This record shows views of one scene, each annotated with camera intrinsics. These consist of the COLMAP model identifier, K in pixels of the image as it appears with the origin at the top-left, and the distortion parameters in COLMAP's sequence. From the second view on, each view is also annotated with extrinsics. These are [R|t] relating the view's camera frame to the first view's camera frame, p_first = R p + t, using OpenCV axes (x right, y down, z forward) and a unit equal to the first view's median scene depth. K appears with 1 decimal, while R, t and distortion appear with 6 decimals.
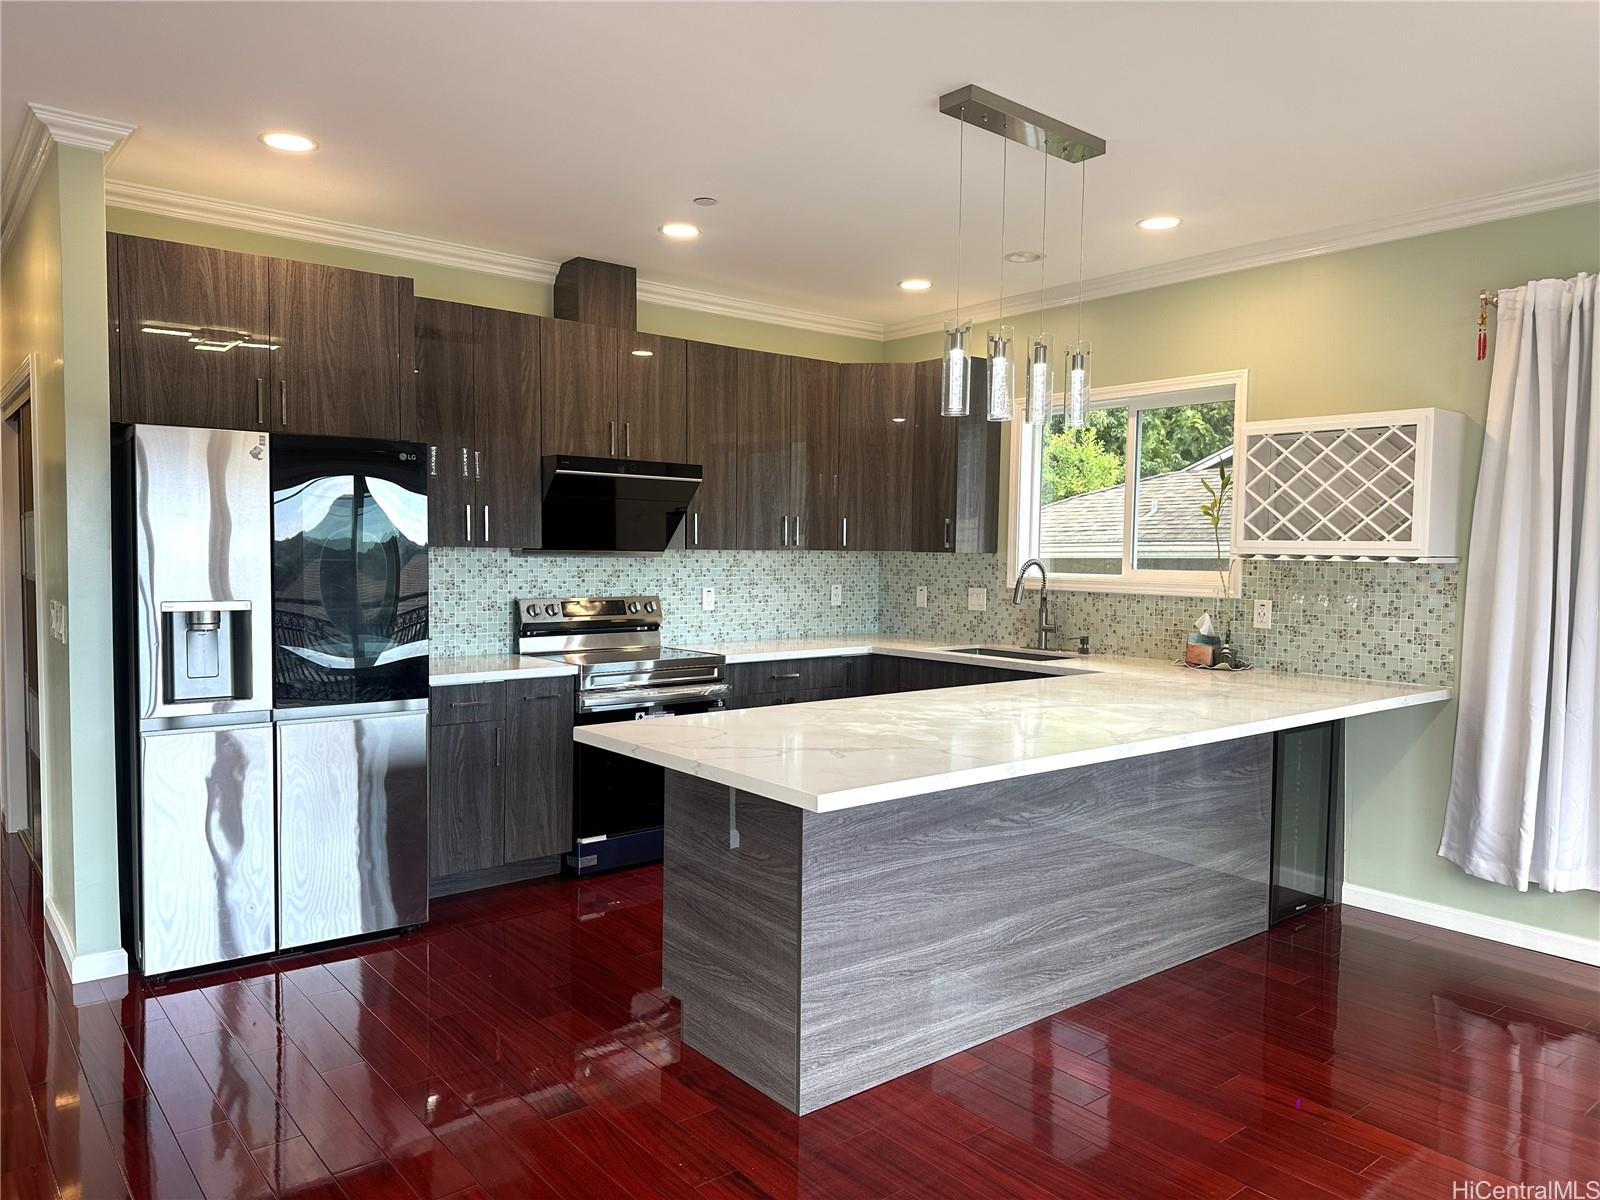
lens RADIAL K [[1105.6, 0, 790.9], [0, 1105.6, 599.5], [0, 0, 1]] dist [0.056428, -0.049690]
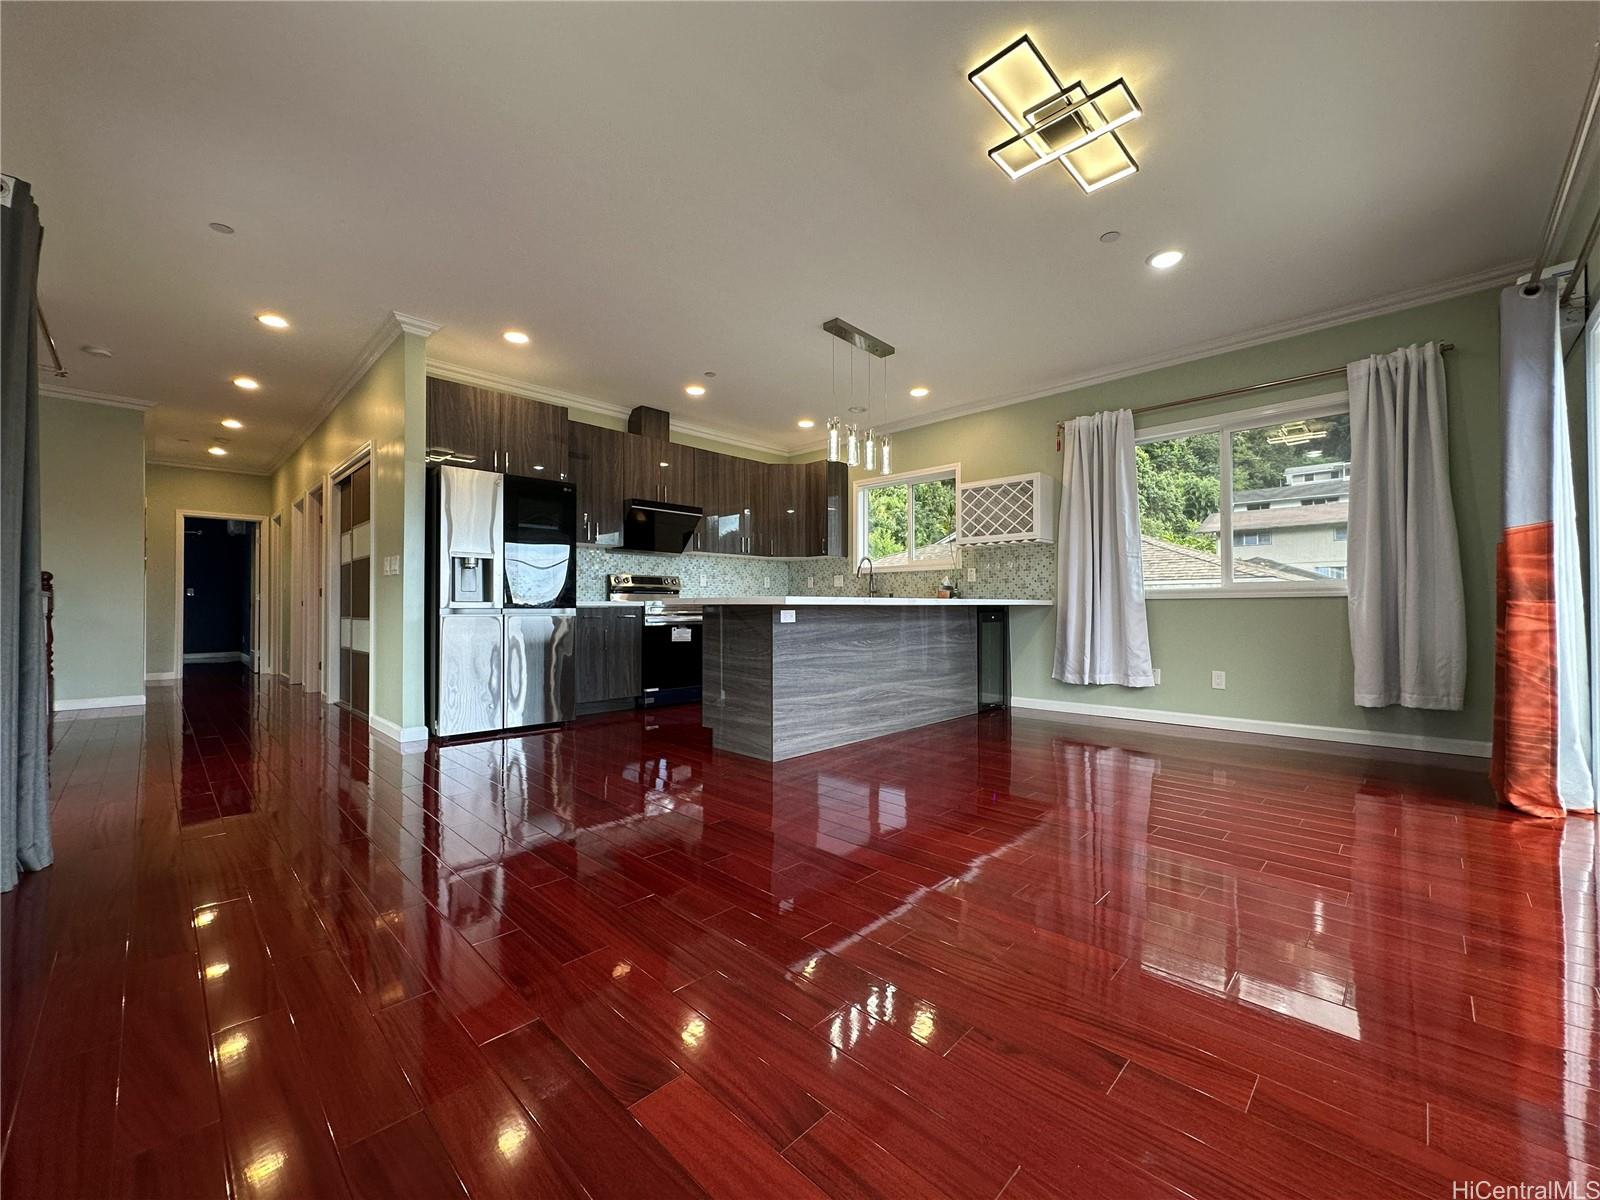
lens RADIAL K [[639.8, 0, 788.7], [0, 639.8, 600.2], [0, 0, 1]] dist [0.011840, 0.000704]
pose [[0.994044, -0.010003, 0.108522, -0.062992], [0.017105, 0.997757, -0.064713, 0.146589], [-0.107631, 0.066184, 0.991986, -0.187640]]
